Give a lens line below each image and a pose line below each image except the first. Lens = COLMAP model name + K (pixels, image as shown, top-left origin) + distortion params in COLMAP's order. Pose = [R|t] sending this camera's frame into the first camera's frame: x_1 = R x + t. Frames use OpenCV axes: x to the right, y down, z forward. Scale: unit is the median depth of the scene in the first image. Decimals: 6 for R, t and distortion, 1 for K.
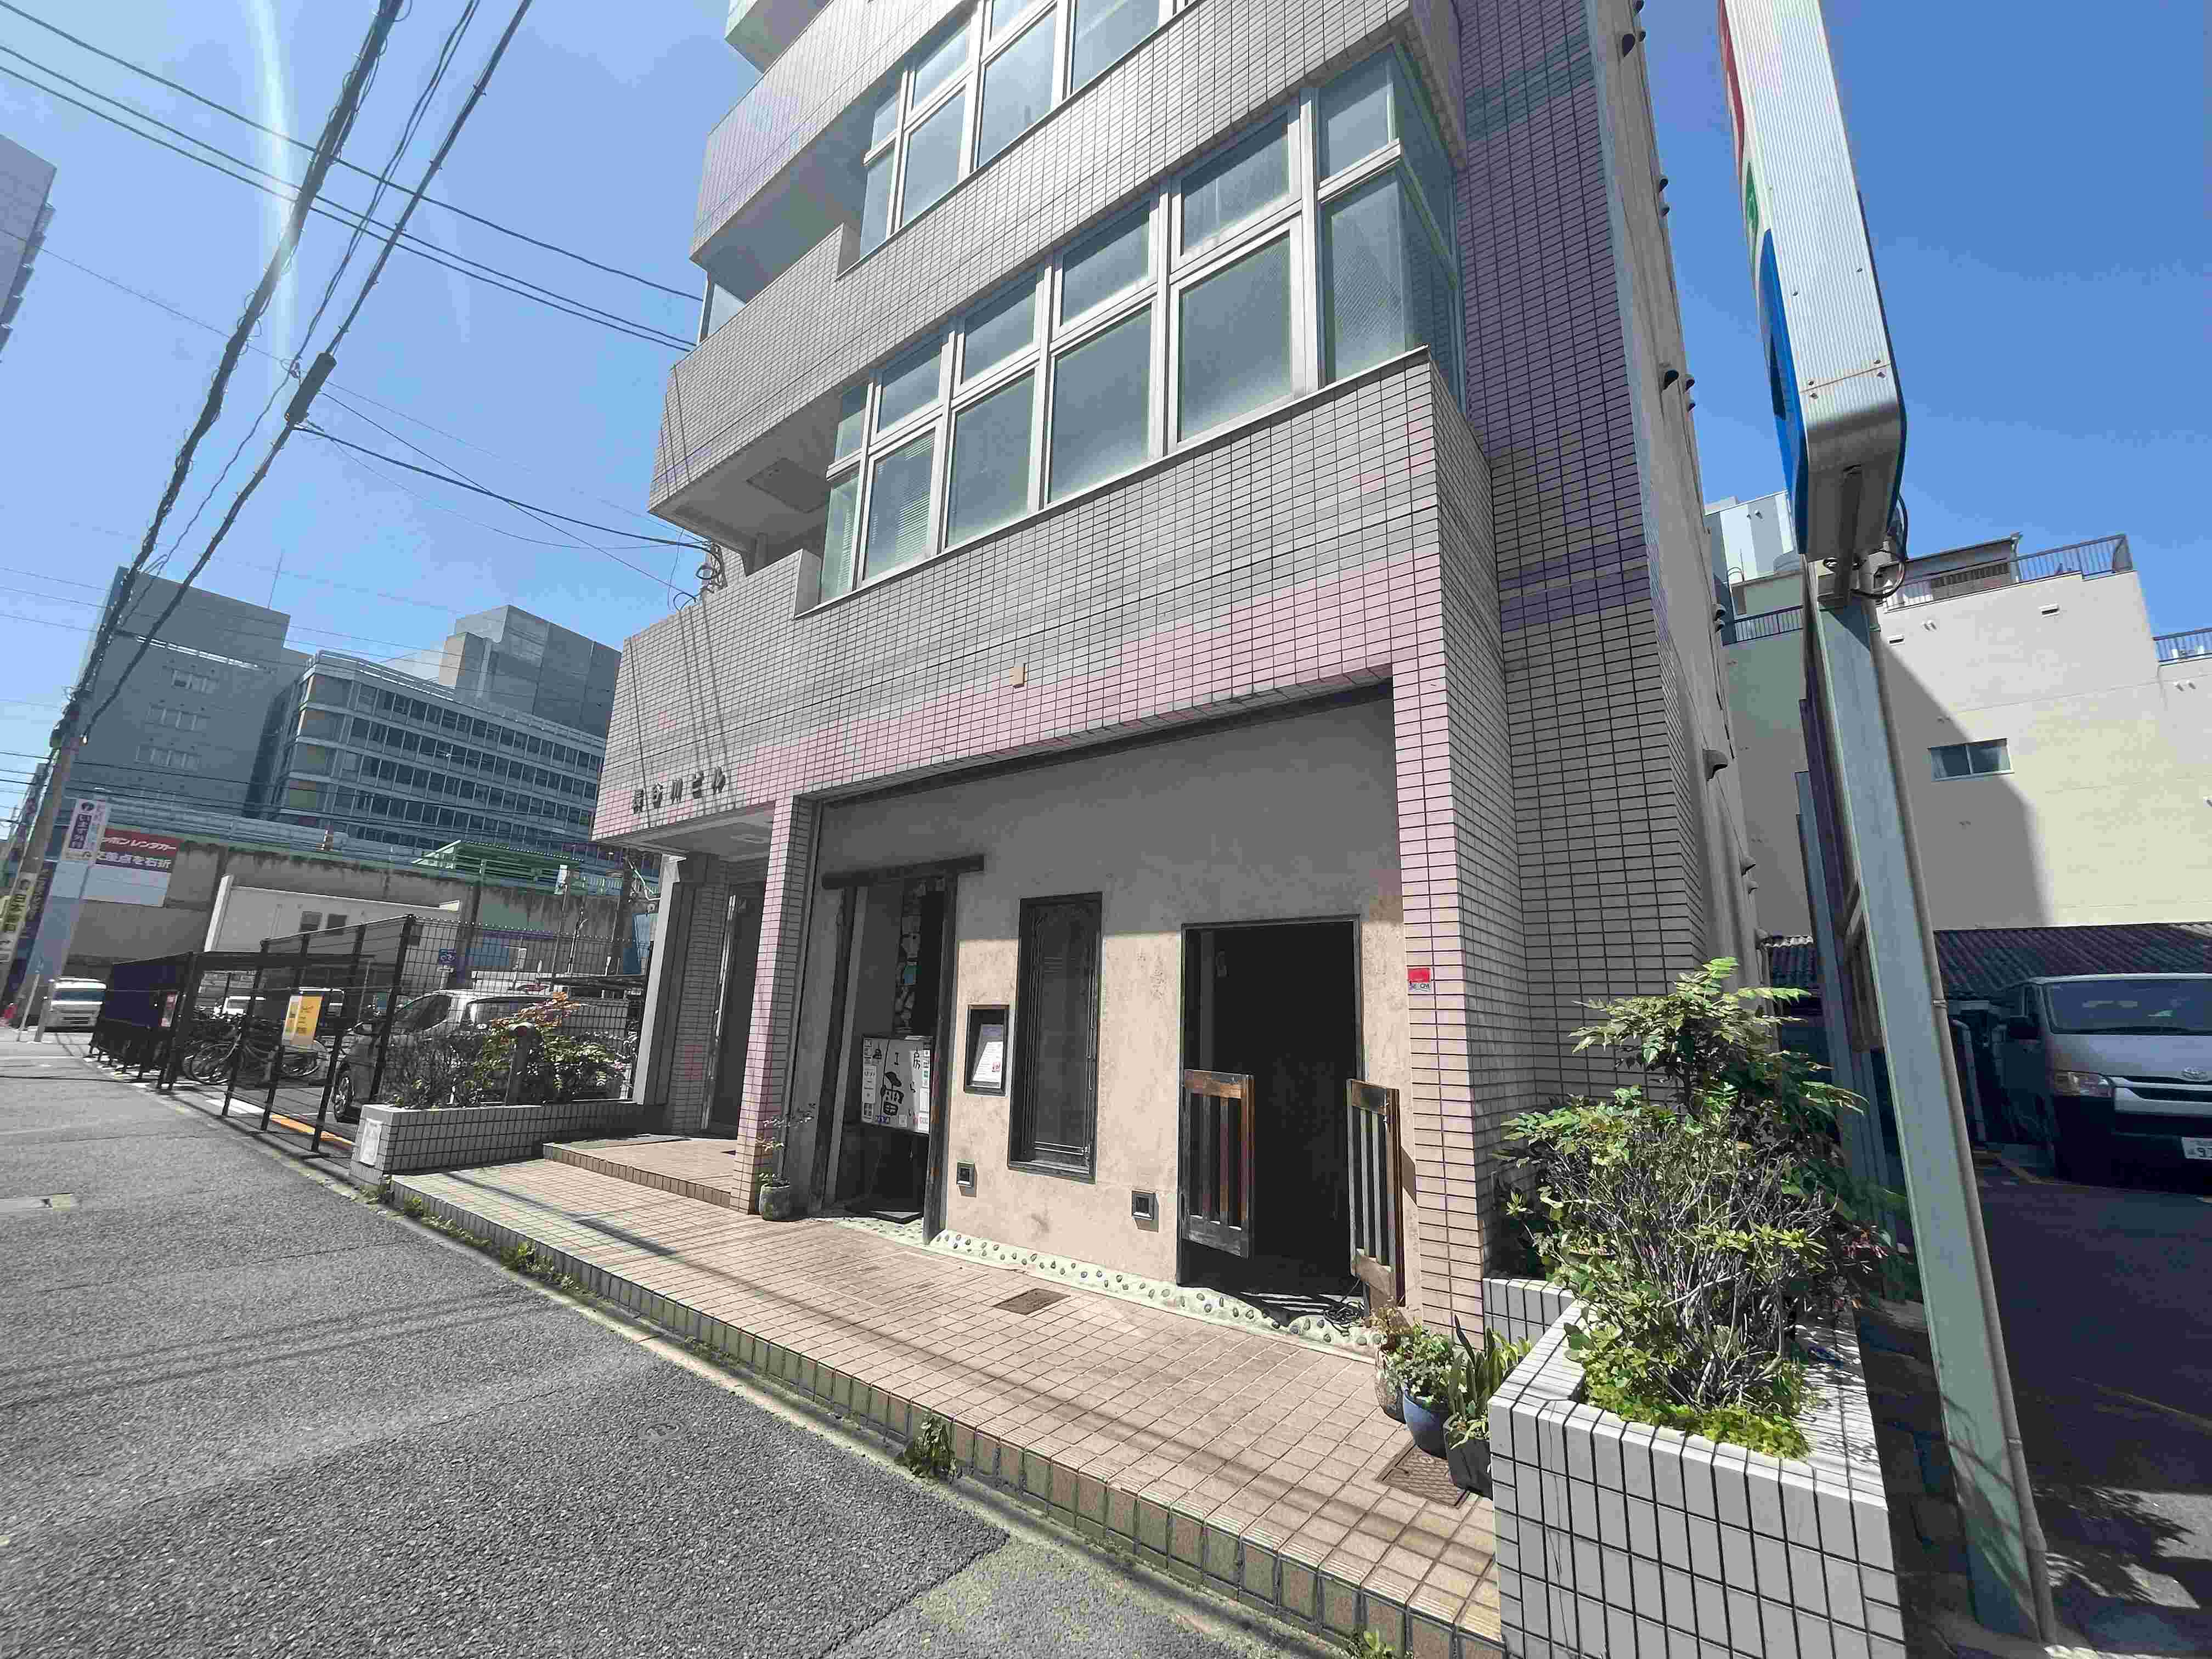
lens RADIAL K [[892.2, 0, 1103.8], [0, 892.2, 829.2], [0, 0, 1]] dist [-0.006286, 0.000208]
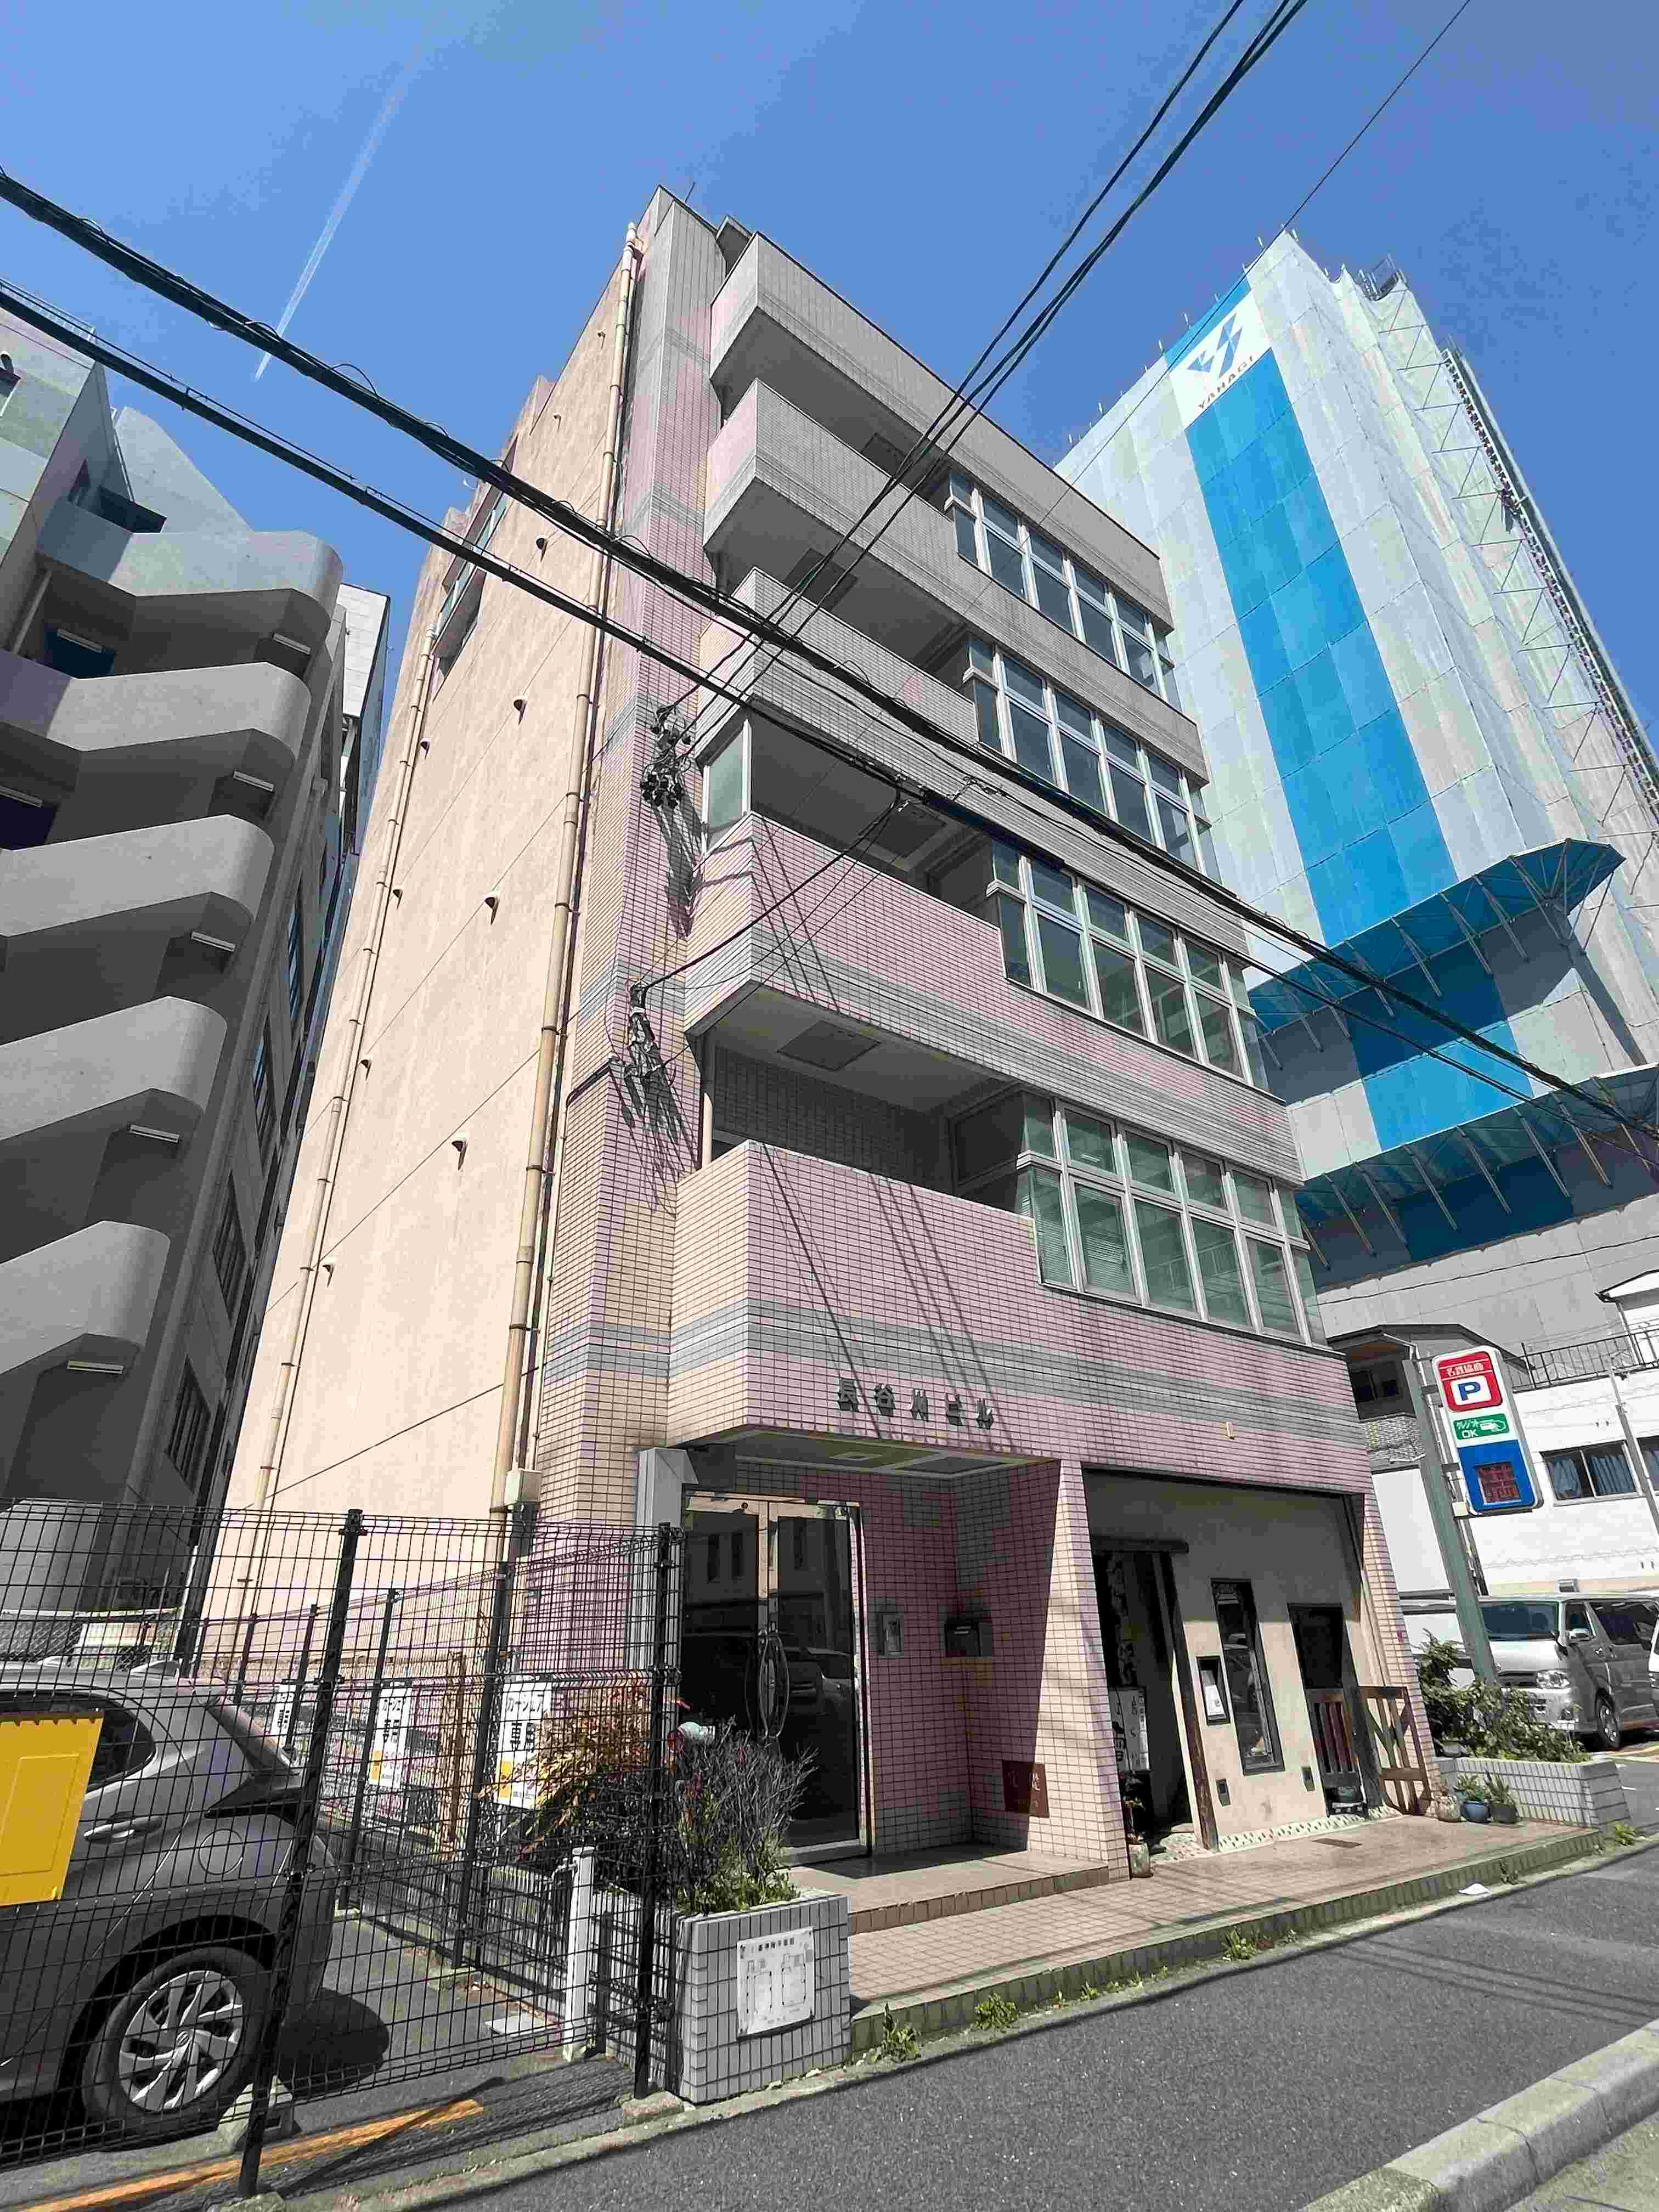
lens RADIAL K [[1099.1, 0, 827.8], [0, 1099.1, 1097.2], [0, 0, 1]] dist [-0.004983, 0.000015]
pose [[0.271322, 0.399398, 0.875709, -2.236705], [-0.182534, 0.914679, -0.360617, 0.122790], [-0.945022, -0.062004, 0.321076, 1.075841]]
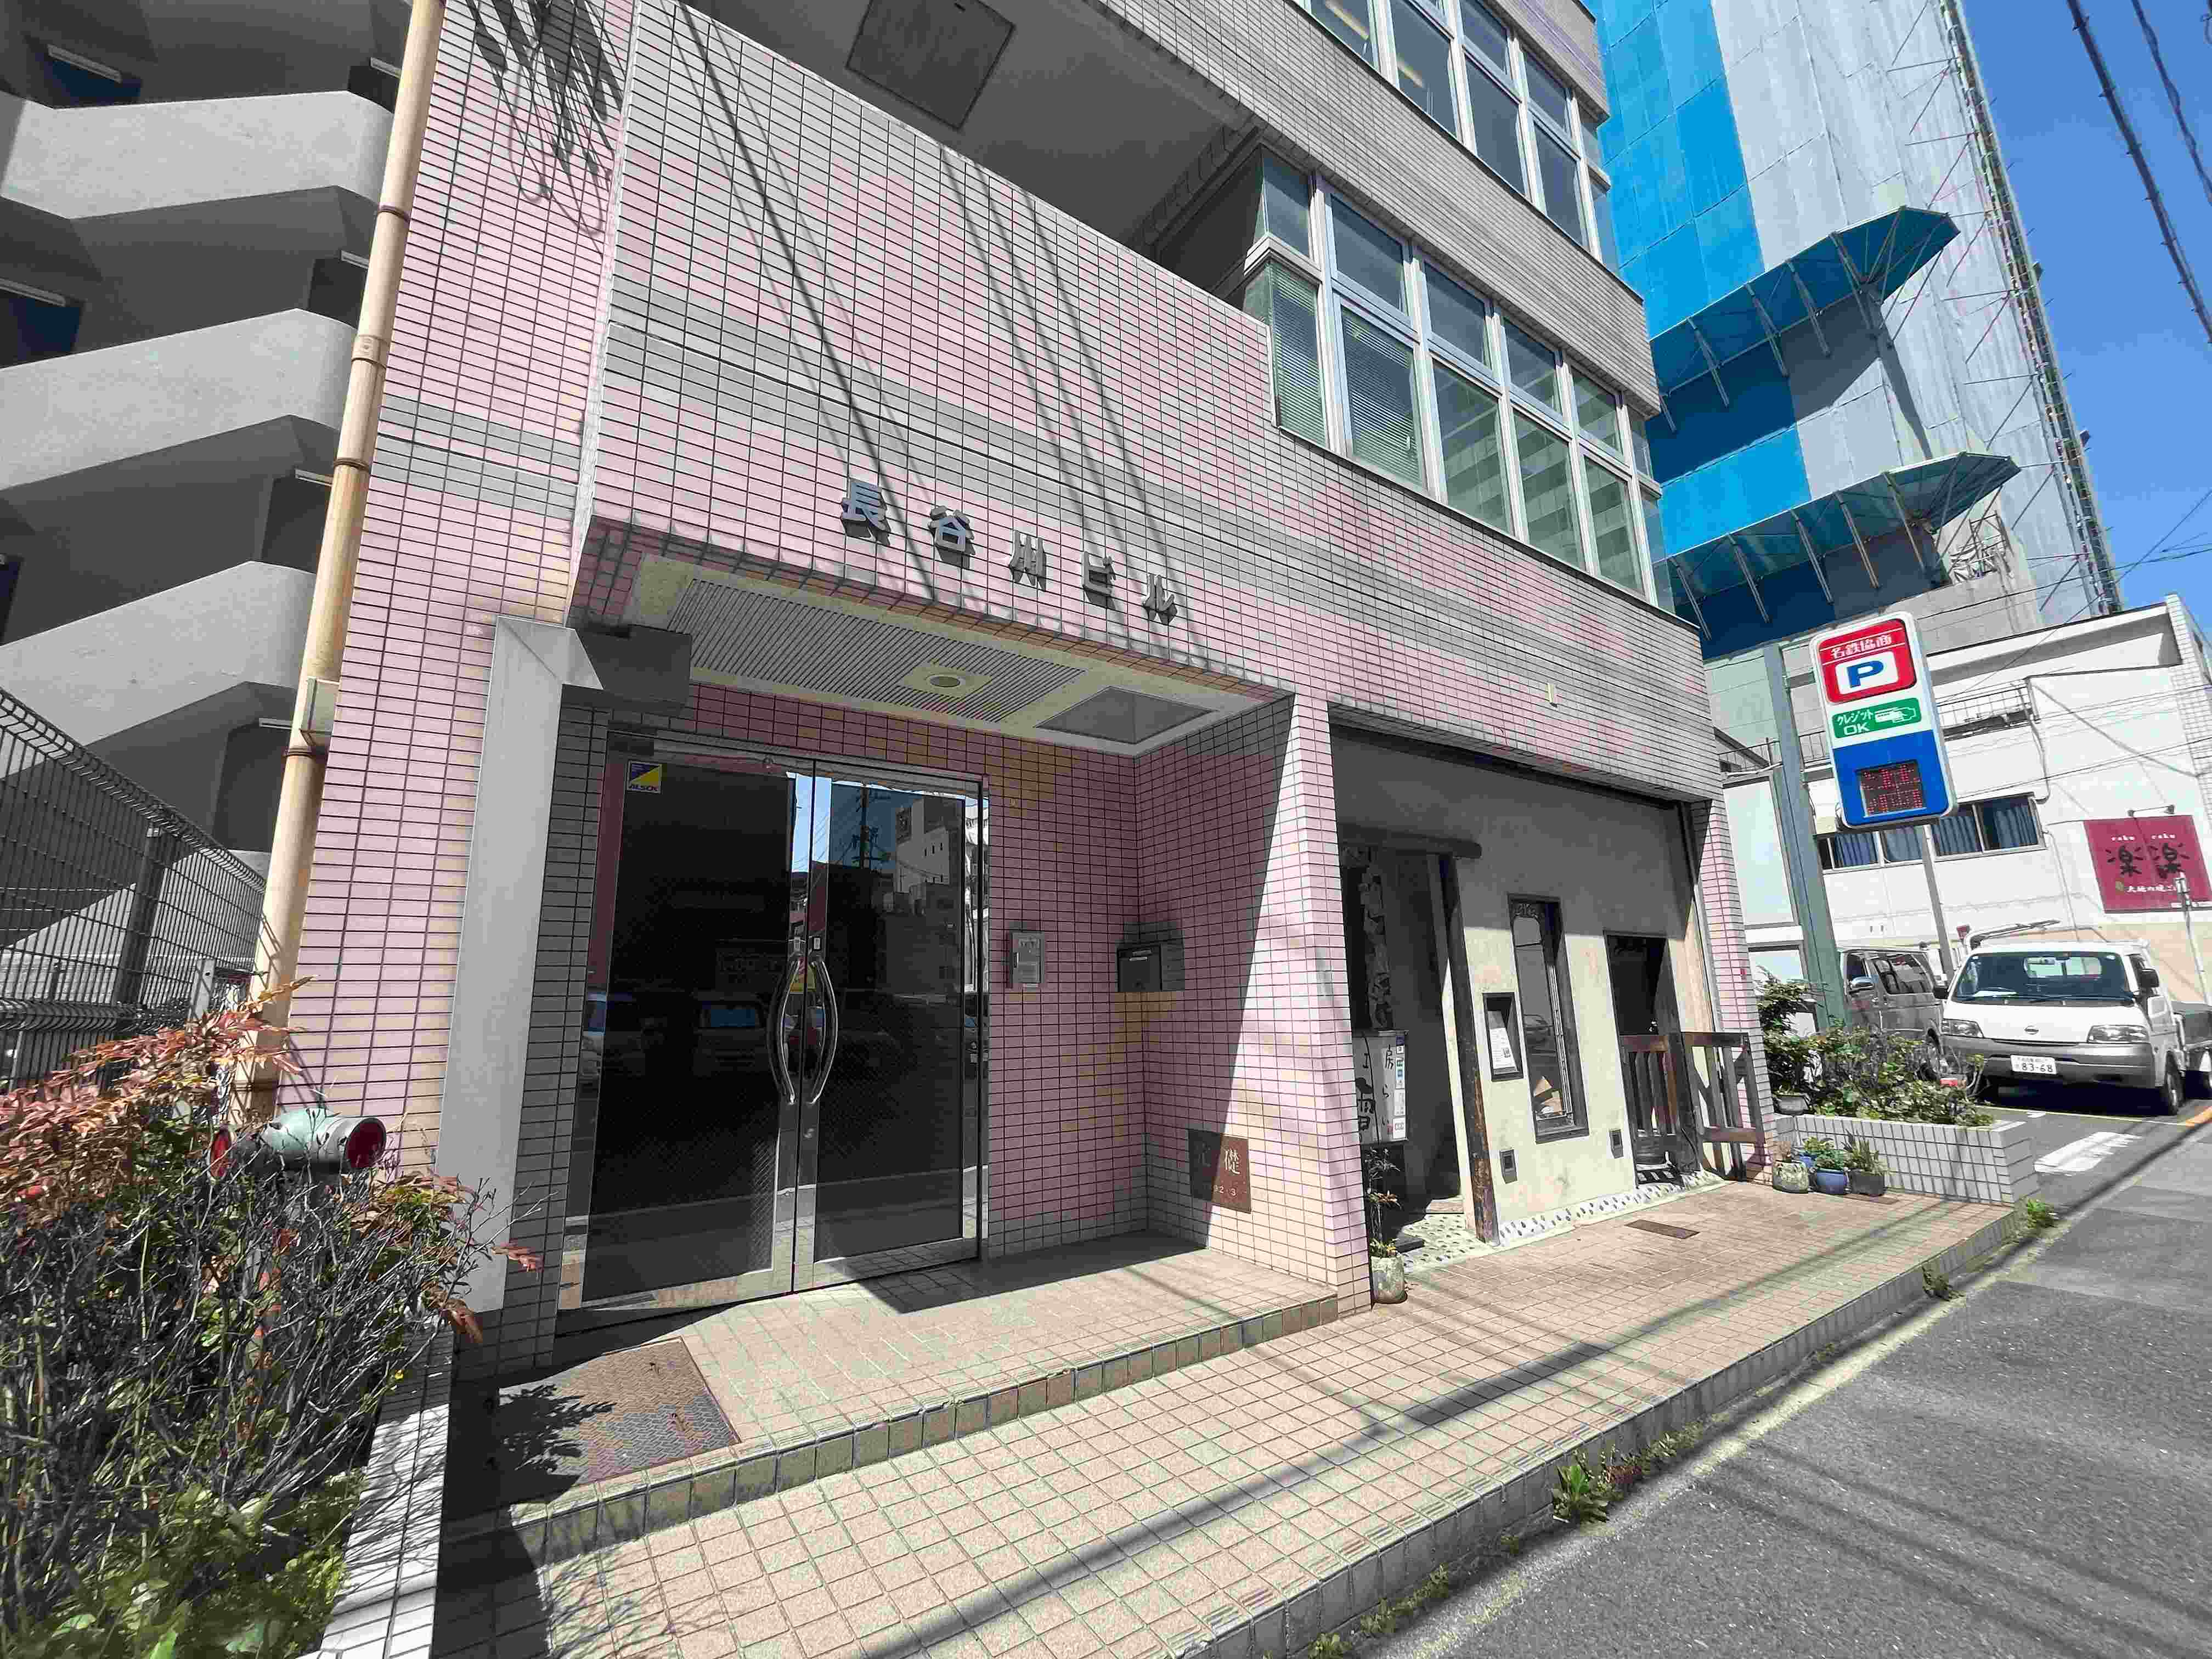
lens RADIAL K [[892.2, 0, 1094.4], [0, 892.2, 830.2], [0, 0, 1]] dist [-0.006286, 0.000208]
pose [[0.321789, 0.146408, 0.935423, -1.268564], [-0.178946, 0.979571, -0.091760, 0.192337], [-0.929747, -0.137863, 0.341414, 1.115602]]
